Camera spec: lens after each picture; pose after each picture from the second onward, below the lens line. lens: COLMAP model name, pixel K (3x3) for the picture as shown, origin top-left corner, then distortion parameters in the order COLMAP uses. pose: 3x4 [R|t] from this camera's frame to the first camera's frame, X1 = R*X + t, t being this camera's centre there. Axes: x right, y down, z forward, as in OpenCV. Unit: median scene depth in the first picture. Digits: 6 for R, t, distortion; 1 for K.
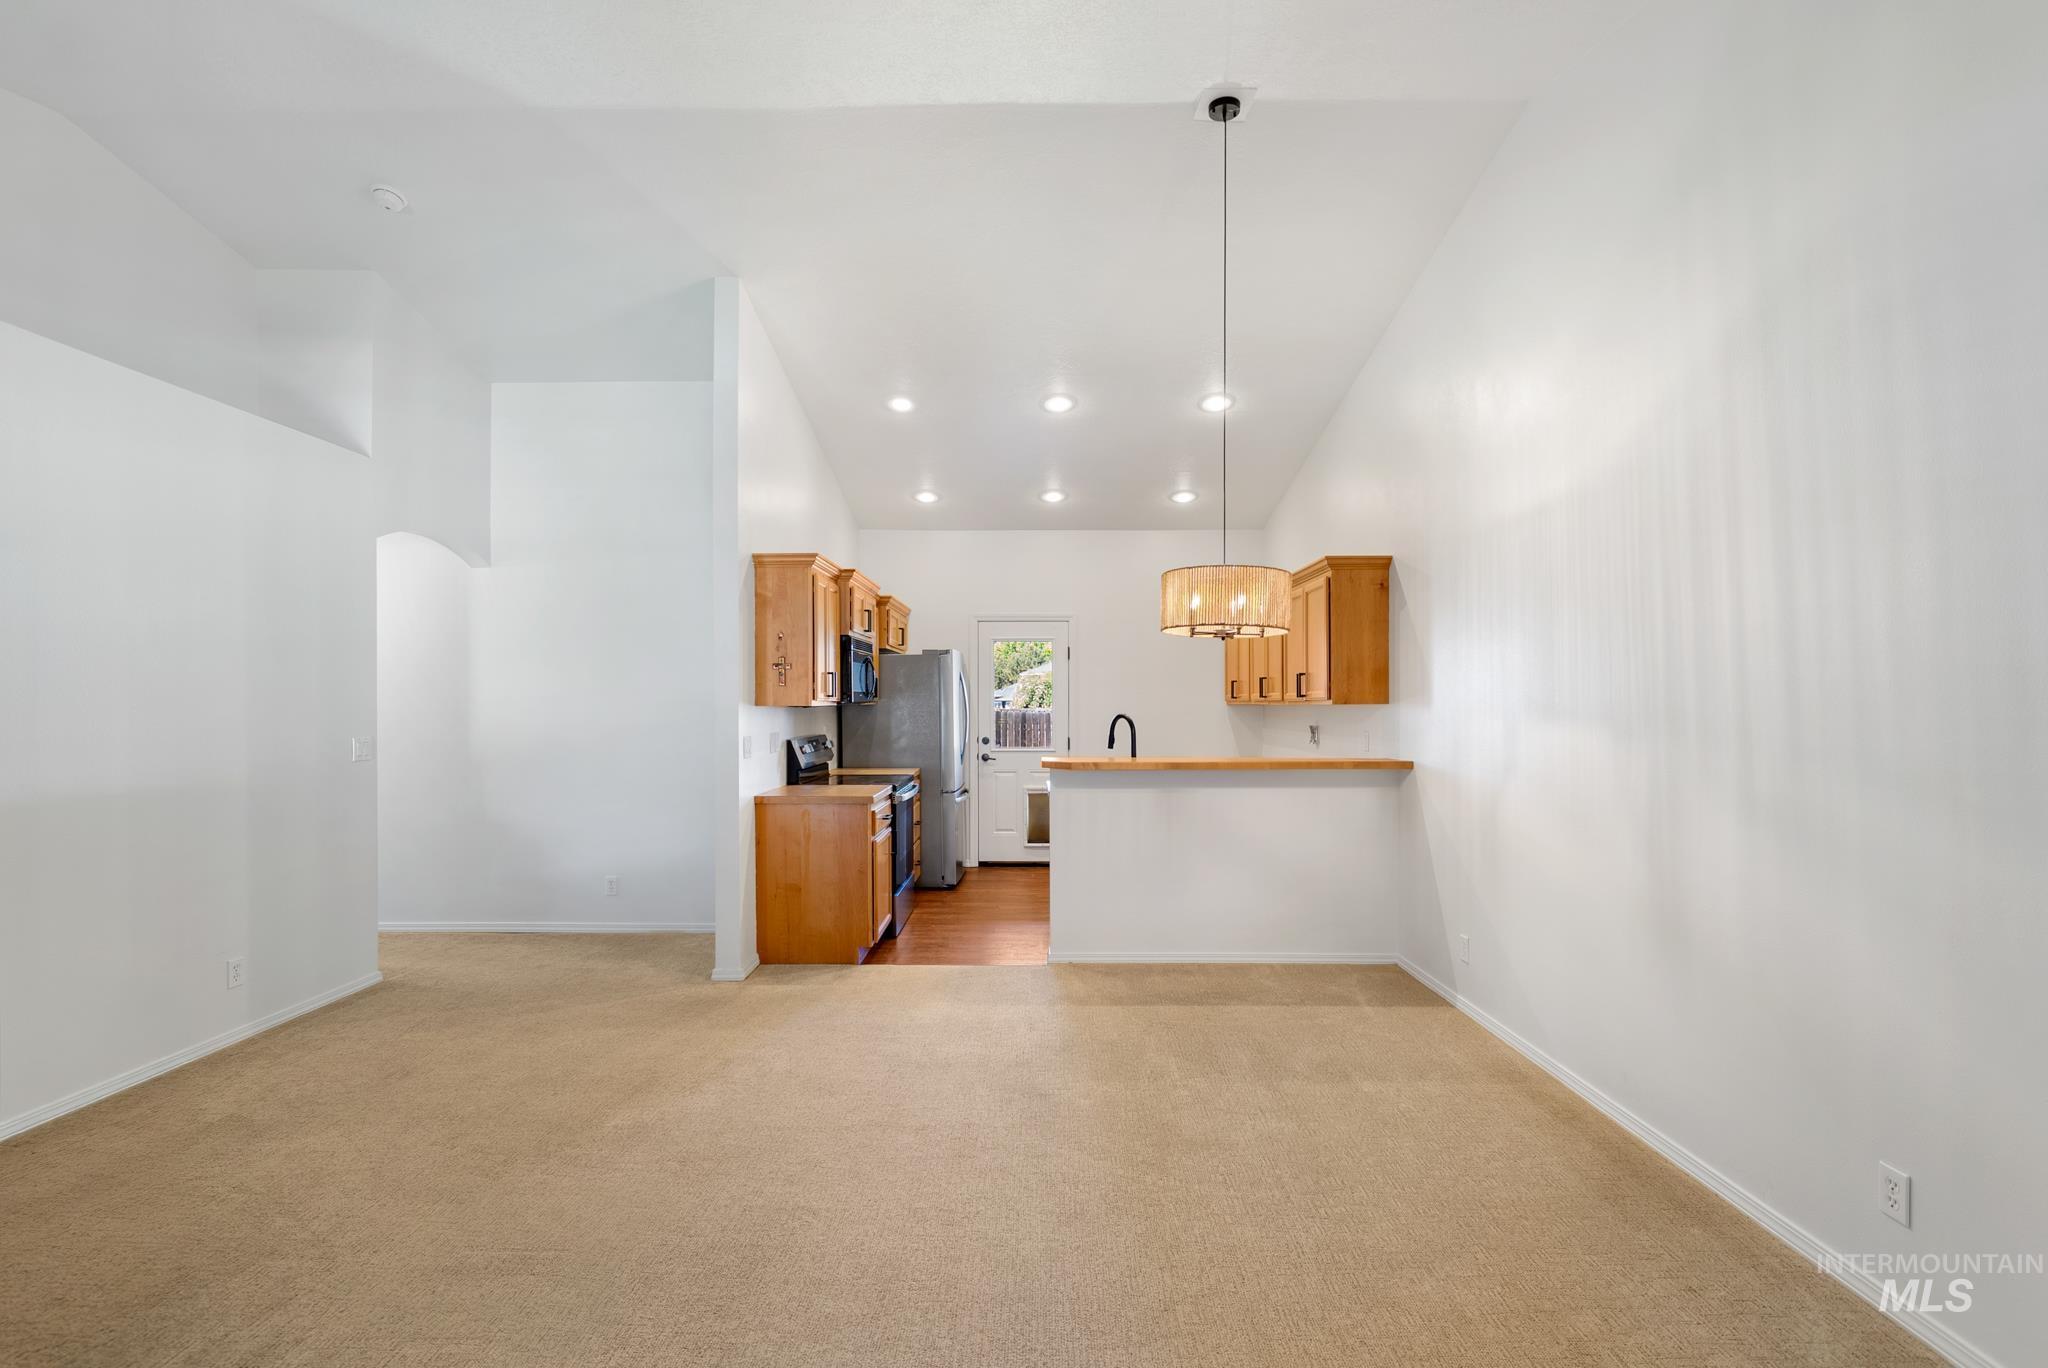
lens RADIAL K [[887.1, 0, 1025.1], [0, 887.1, 692.1], [0, 0, 1]] dist [-0.000010, 0.000000]
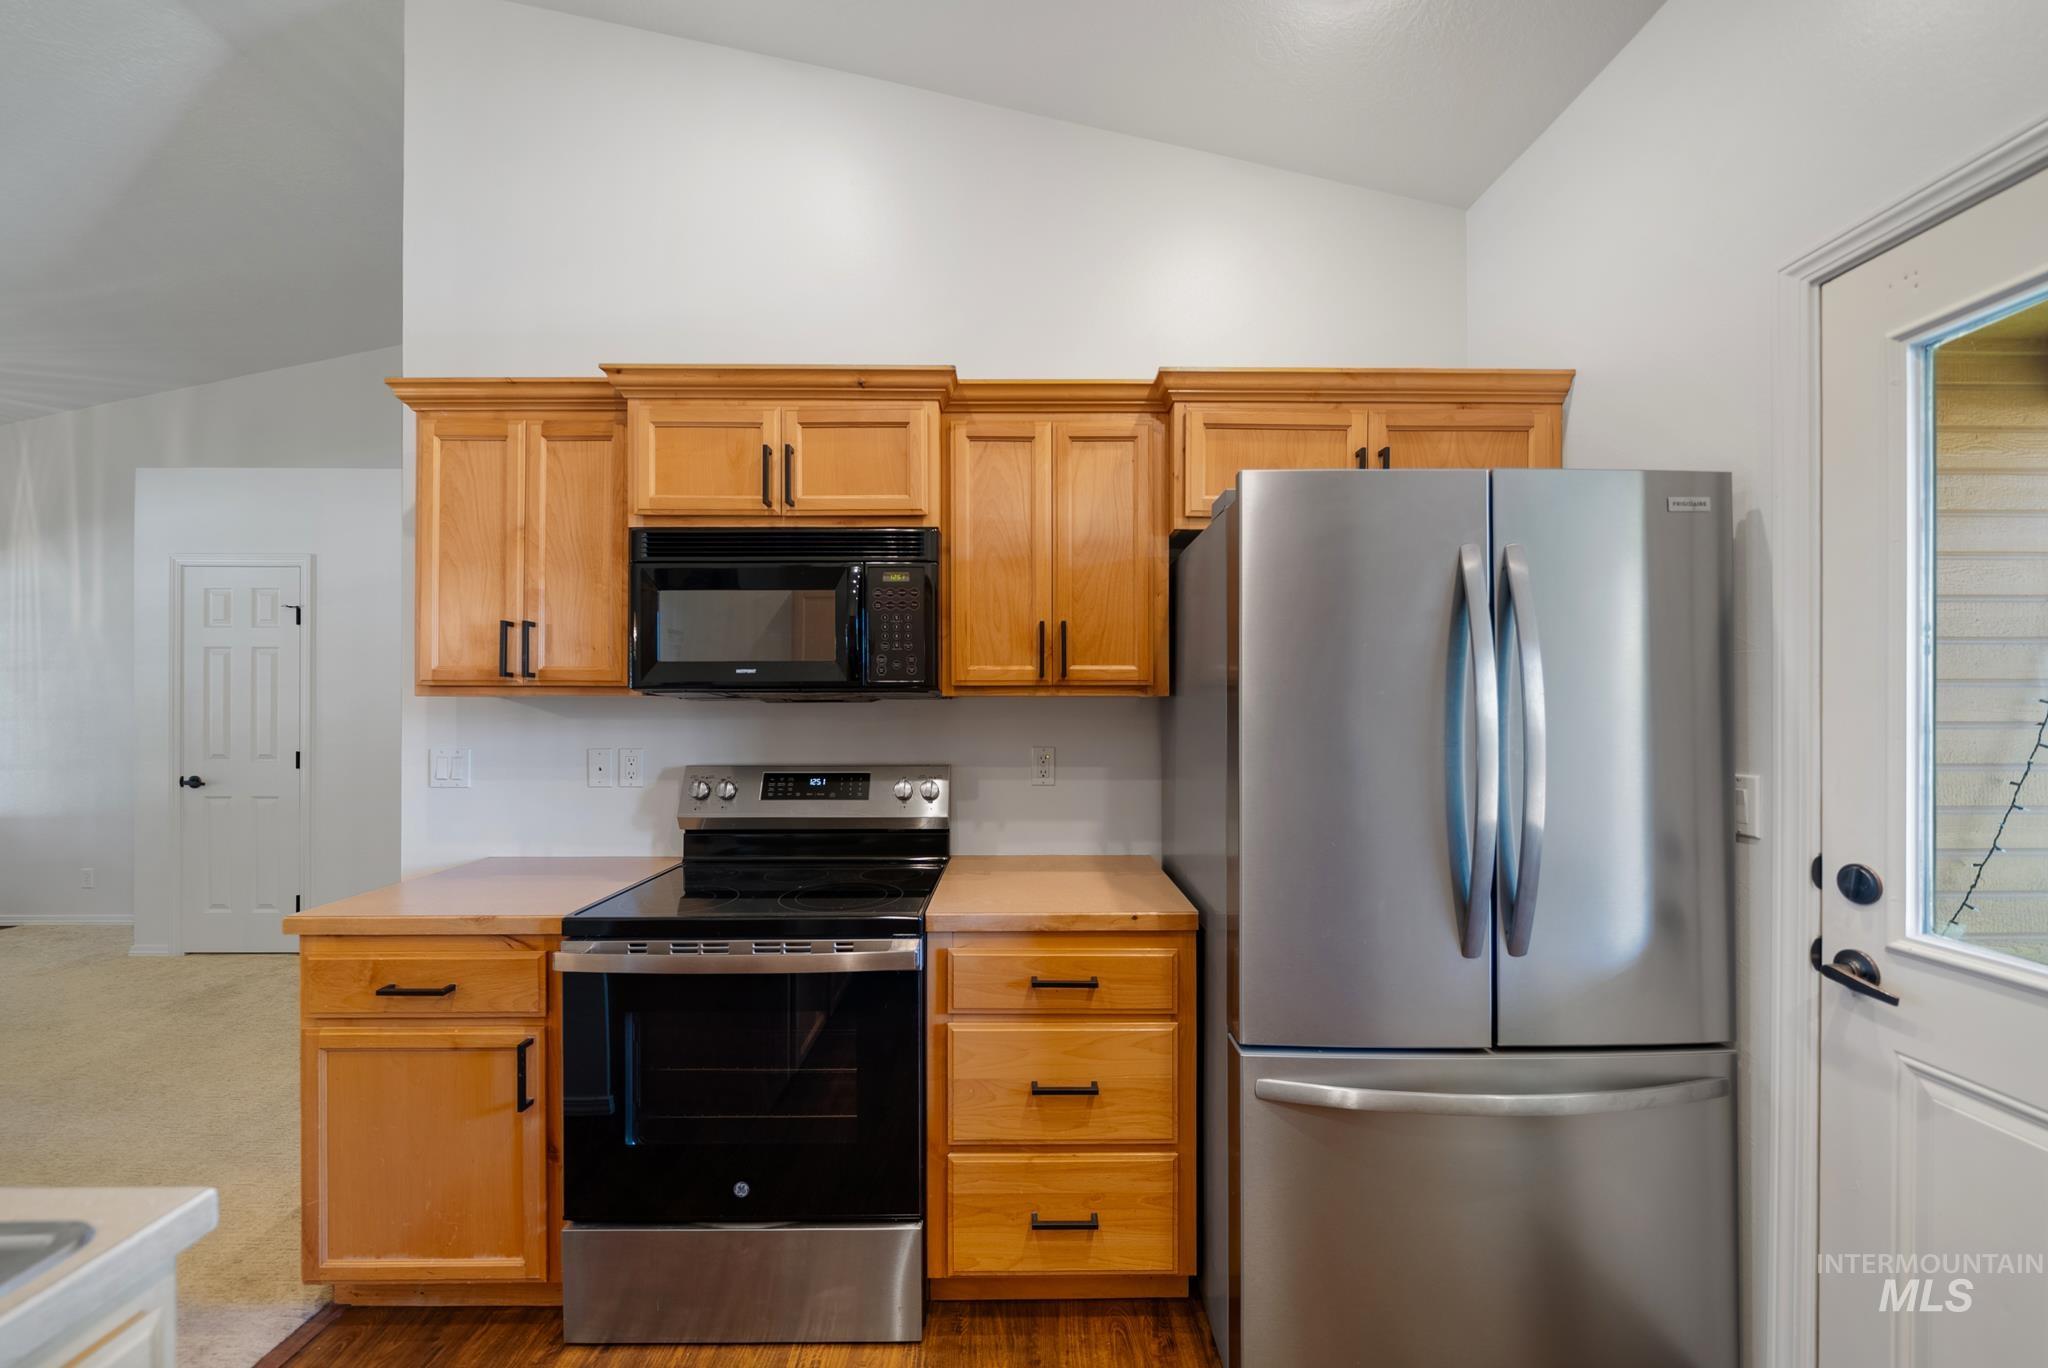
lens RADIAL K [[756.8, 0, 1021.1], [0, 756.8, 692.4], [0, 0, 1]] dist [0.000301, 0.000003]
pose [[0.021143, -0.008996, -0.999736, 0.113847], [0.009607, 0.999915, -0.008795, 0.013646], [0.999730, -0.009419, 0.021227, 0.817682]]
